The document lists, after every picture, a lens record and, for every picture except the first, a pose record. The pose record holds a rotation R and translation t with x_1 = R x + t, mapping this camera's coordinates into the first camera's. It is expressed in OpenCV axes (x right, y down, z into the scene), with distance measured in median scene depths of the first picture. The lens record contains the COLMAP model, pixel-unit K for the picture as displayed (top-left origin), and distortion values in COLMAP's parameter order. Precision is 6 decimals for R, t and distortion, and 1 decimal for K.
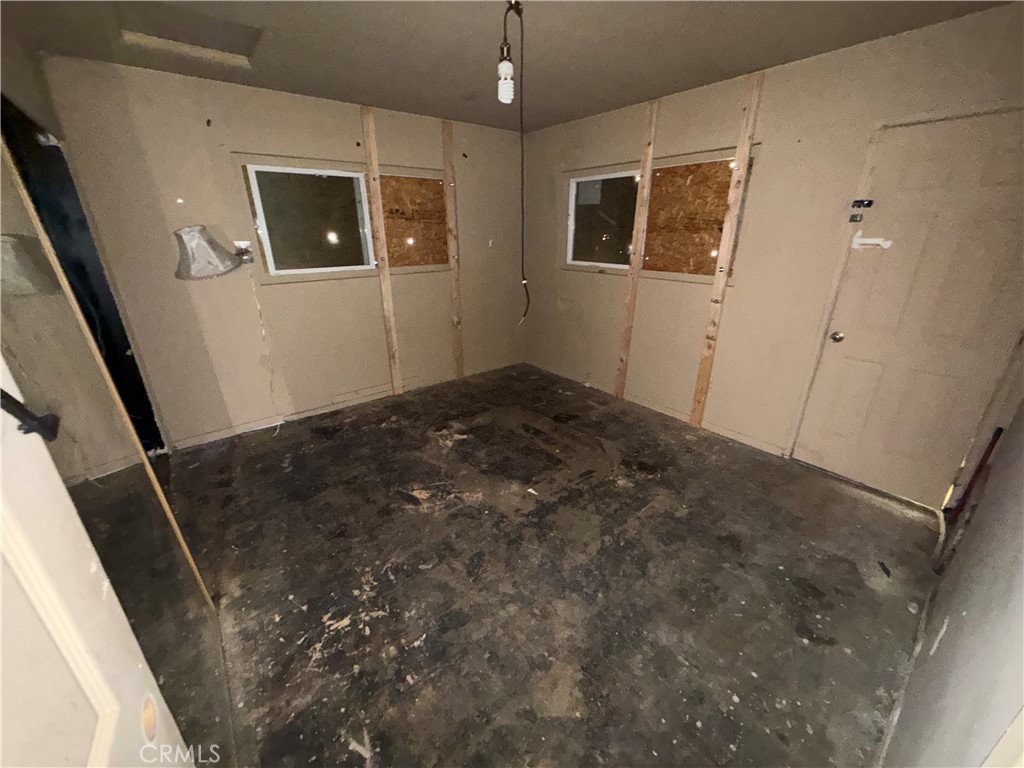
lens RADIAL K [[407.2, 0, 512.6], [0, 407.2, 387.7], [0, 0, 1]] dist [-0.001950, -0.000325]
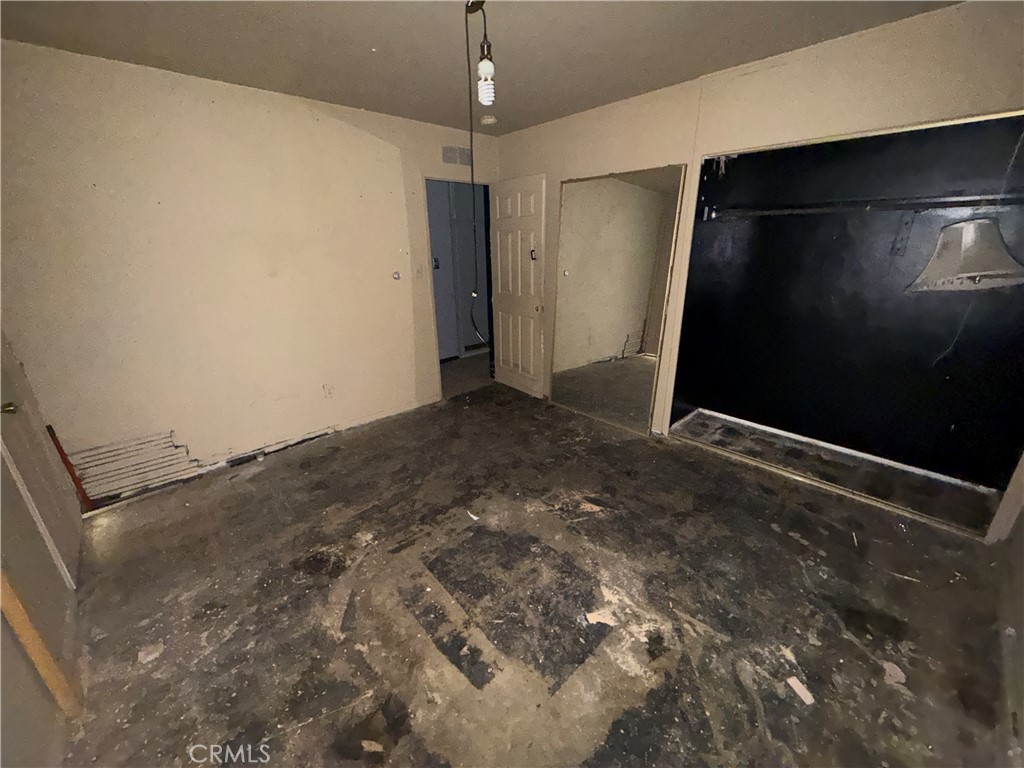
lens RADIAL K [[407.2, 0, 509.2], [0, 407.2, 387.4], [0, 0, 1]] dist [-0.001950, -0.000325]
pose [[-0.996805, 0.046062, -0.065262, 0.014867], [-0.008337, 0.752542, 0.658491, -0.552621], [0.079443, 0.656931, -0.749753, 1.431767]]
